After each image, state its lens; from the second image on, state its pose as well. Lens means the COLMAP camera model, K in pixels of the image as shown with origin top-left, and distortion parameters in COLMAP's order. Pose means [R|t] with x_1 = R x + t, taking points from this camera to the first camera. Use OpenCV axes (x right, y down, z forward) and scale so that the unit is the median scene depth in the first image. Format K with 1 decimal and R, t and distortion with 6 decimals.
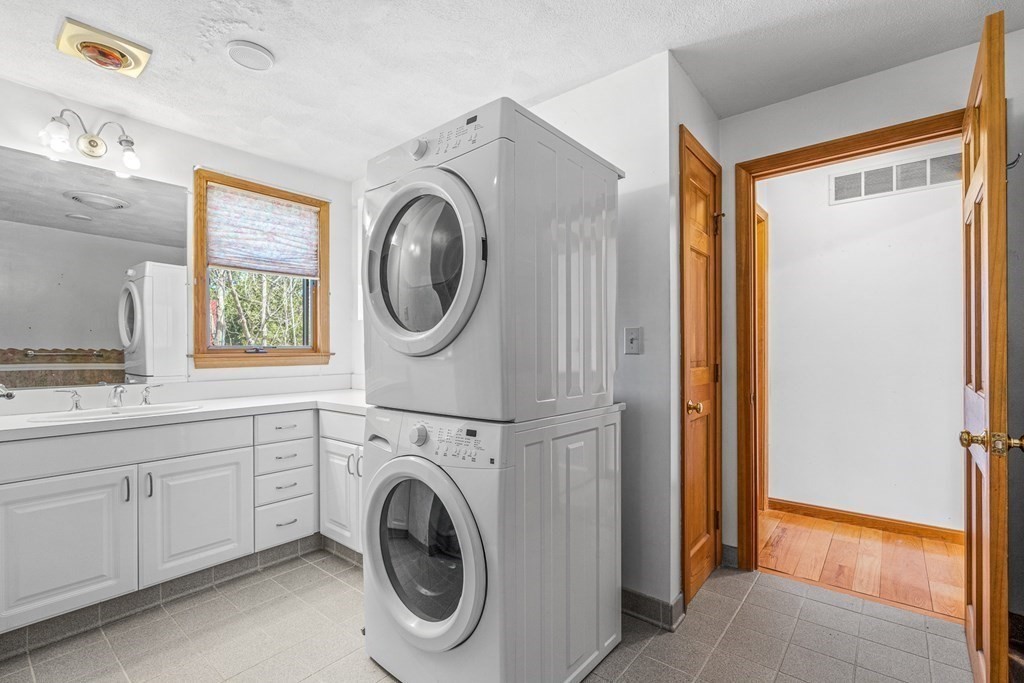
lens RADIAL K [[464.3, 0, 510.1], [0, 464.3, 344.1], [0, 0, 1]] dist [-0.011436, 0.003103]
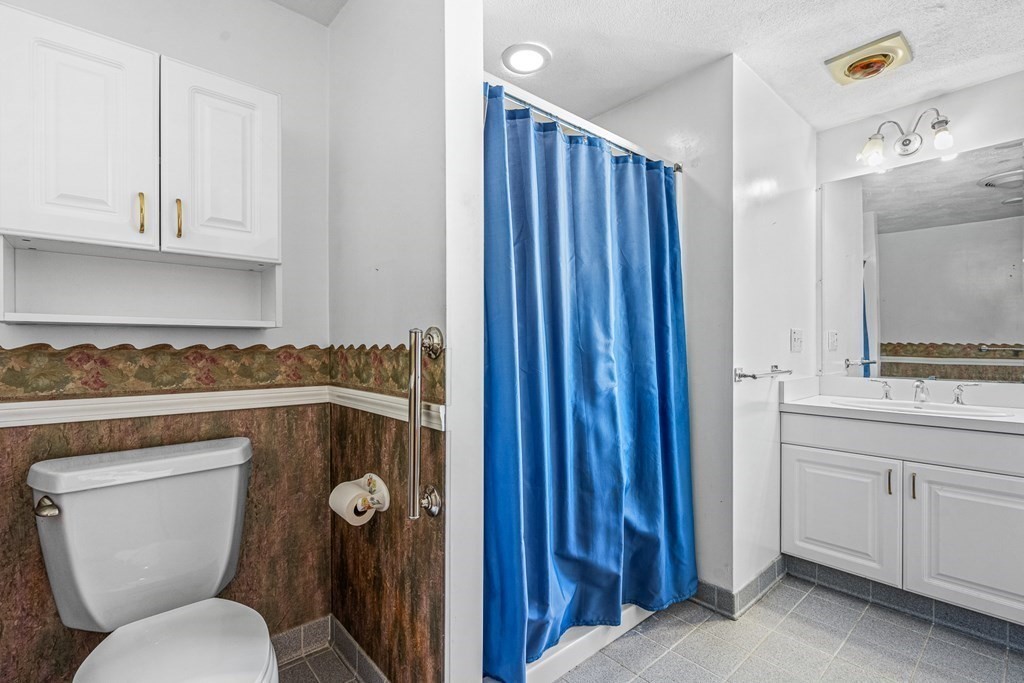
lens RADIAL K [[464.3, 0, 510.6], [0, 464.3, 344.3], [0, 0, 1]] dist [-0.011436, 0.003103]
pose [[-0.167078, -0.001122, -0.985943, 0.269448], [0.010837, 0.999937, -0.002974, 0.007361], [0.985884, -0.011181, -0.167055, 0.317264]]
